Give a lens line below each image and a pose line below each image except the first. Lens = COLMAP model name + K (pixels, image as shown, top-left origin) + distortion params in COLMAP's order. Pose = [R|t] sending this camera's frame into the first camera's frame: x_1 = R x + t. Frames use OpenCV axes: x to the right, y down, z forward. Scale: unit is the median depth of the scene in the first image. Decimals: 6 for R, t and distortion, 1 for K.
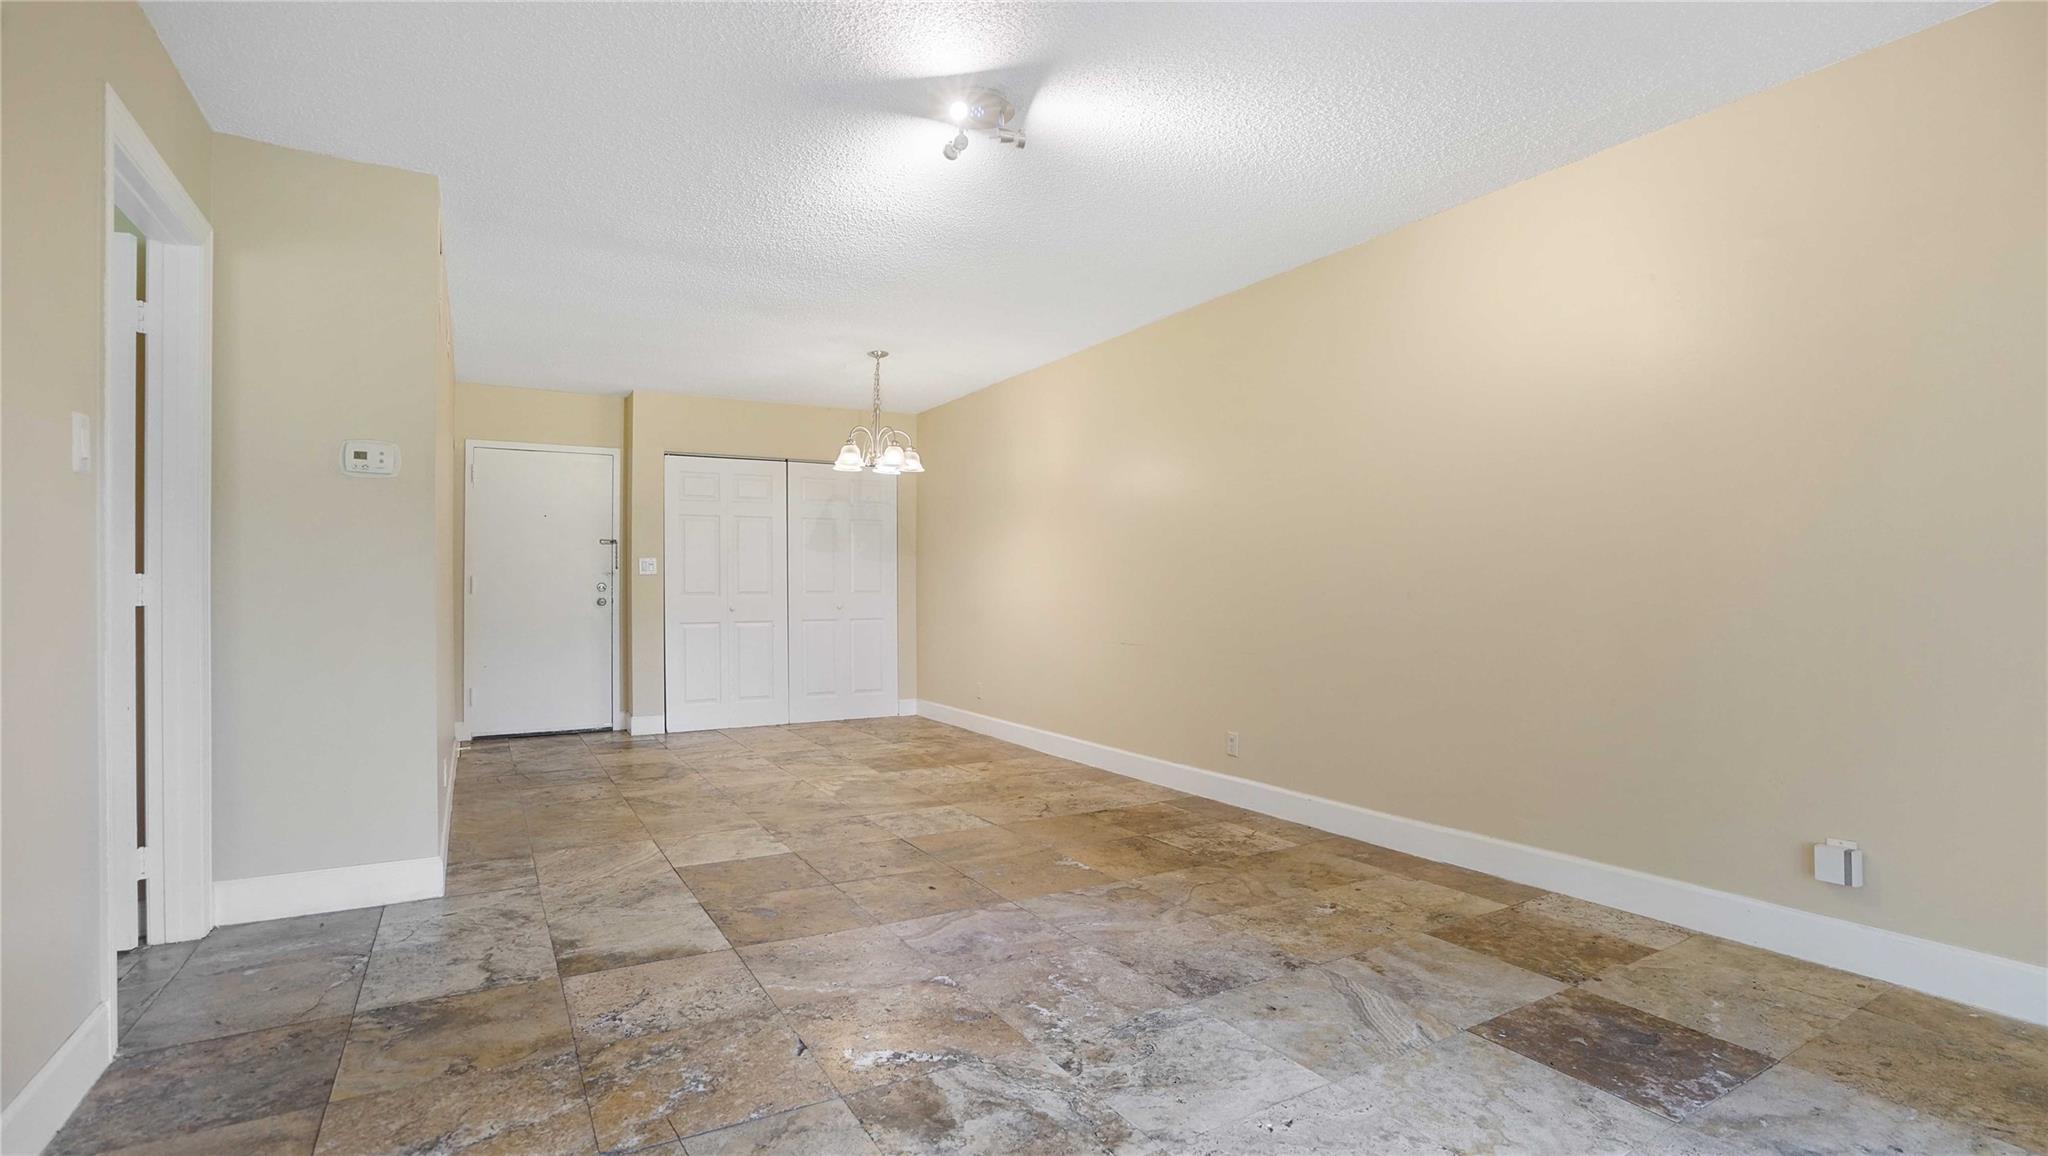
lens RADIAL K [[935.9, 0, 1020.7], [0, 935.9, 585.9], [0, 0, 1]] dist [-0.020343, 0.000546]
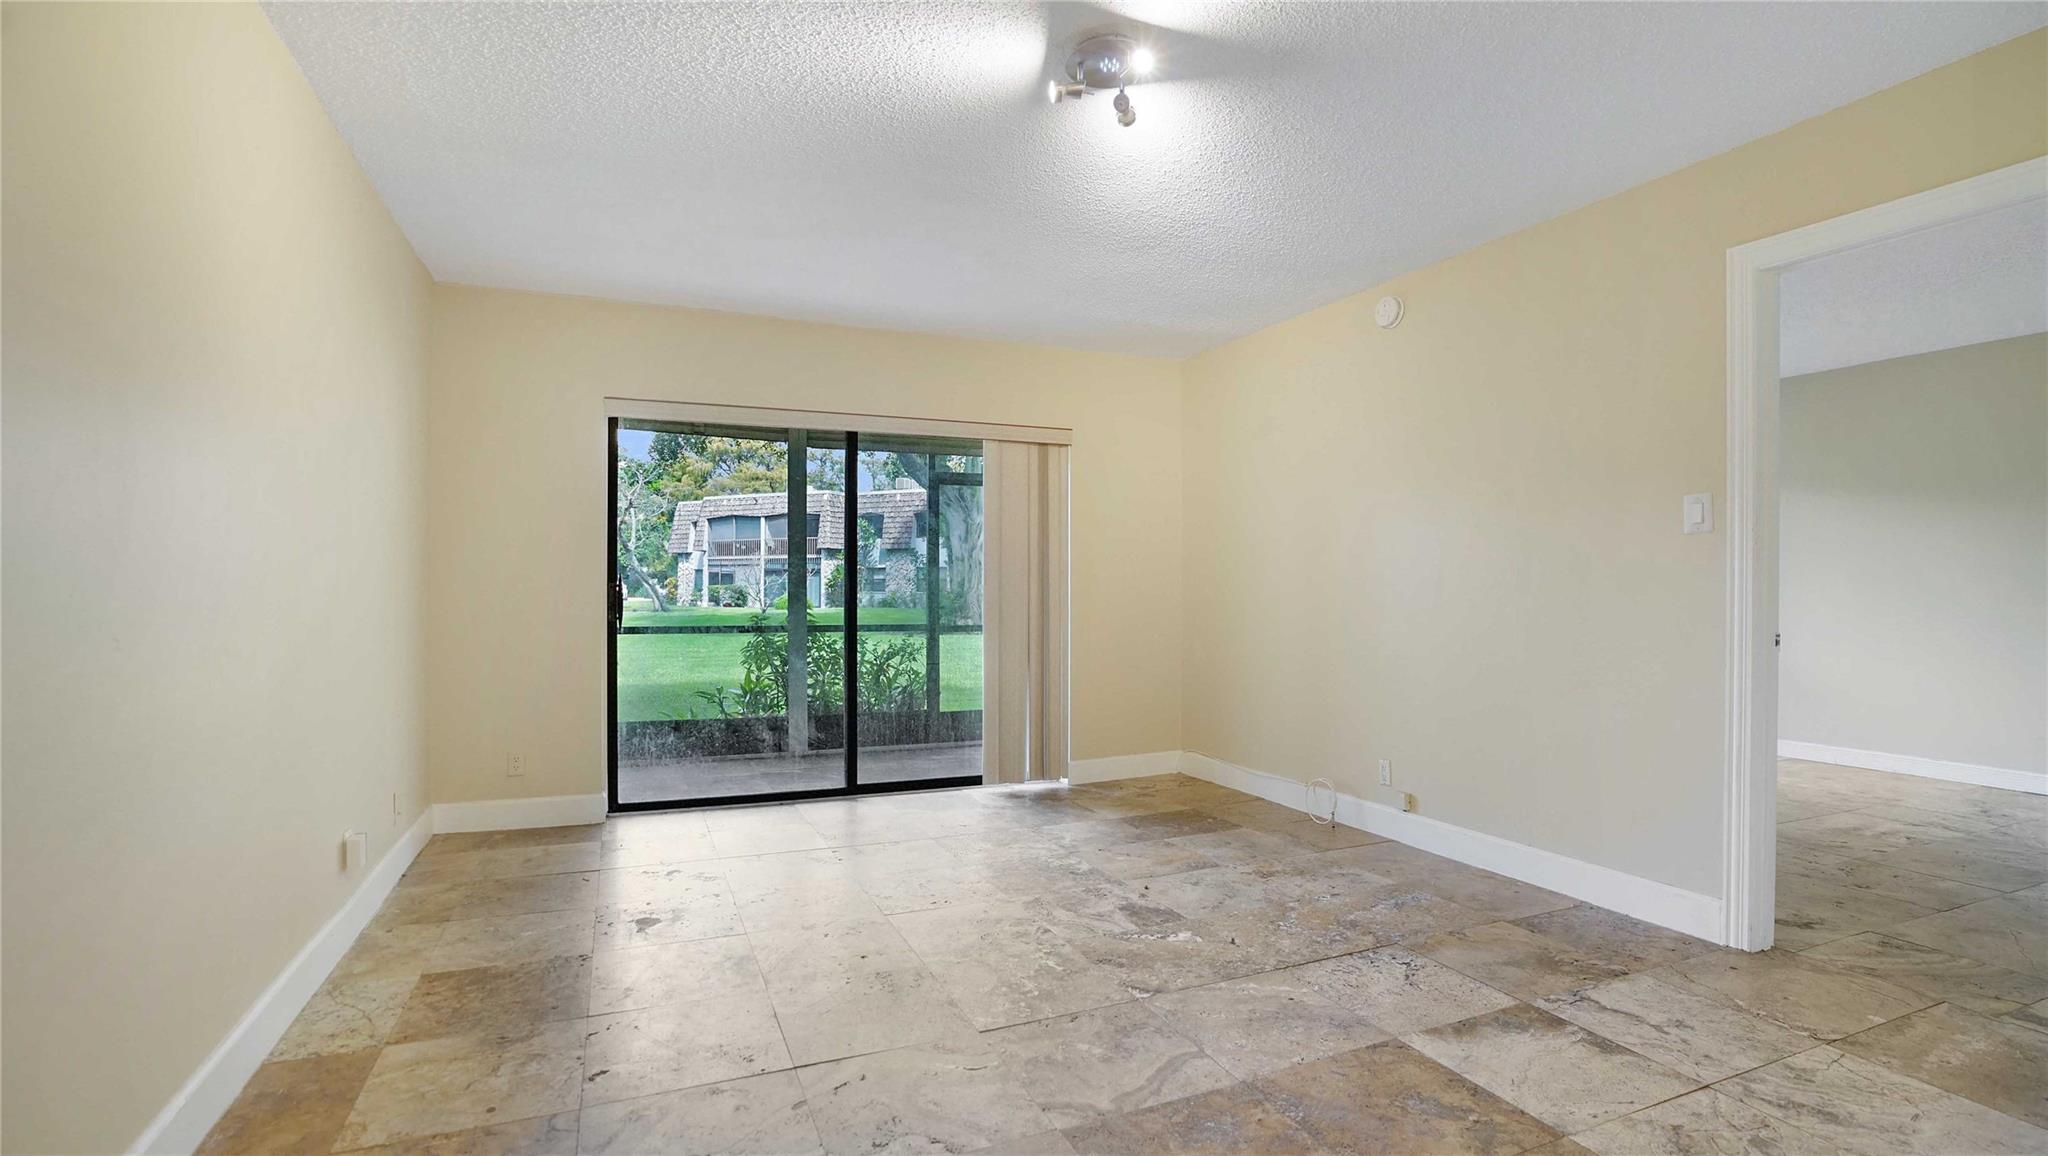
lens RADIAL K [[935.9, 0, 1028.1], [0, 935.9, 583.8], [0, 0, 1]] dist [-0.020343, 0.000546]
pose [[-0.992500, 0.001142, 0.122237, -0.087760], [0.000179, 0.999969, -0.007886, -0.022236], [-0.122243, -0.007805, -0.992470, 2.095583]]
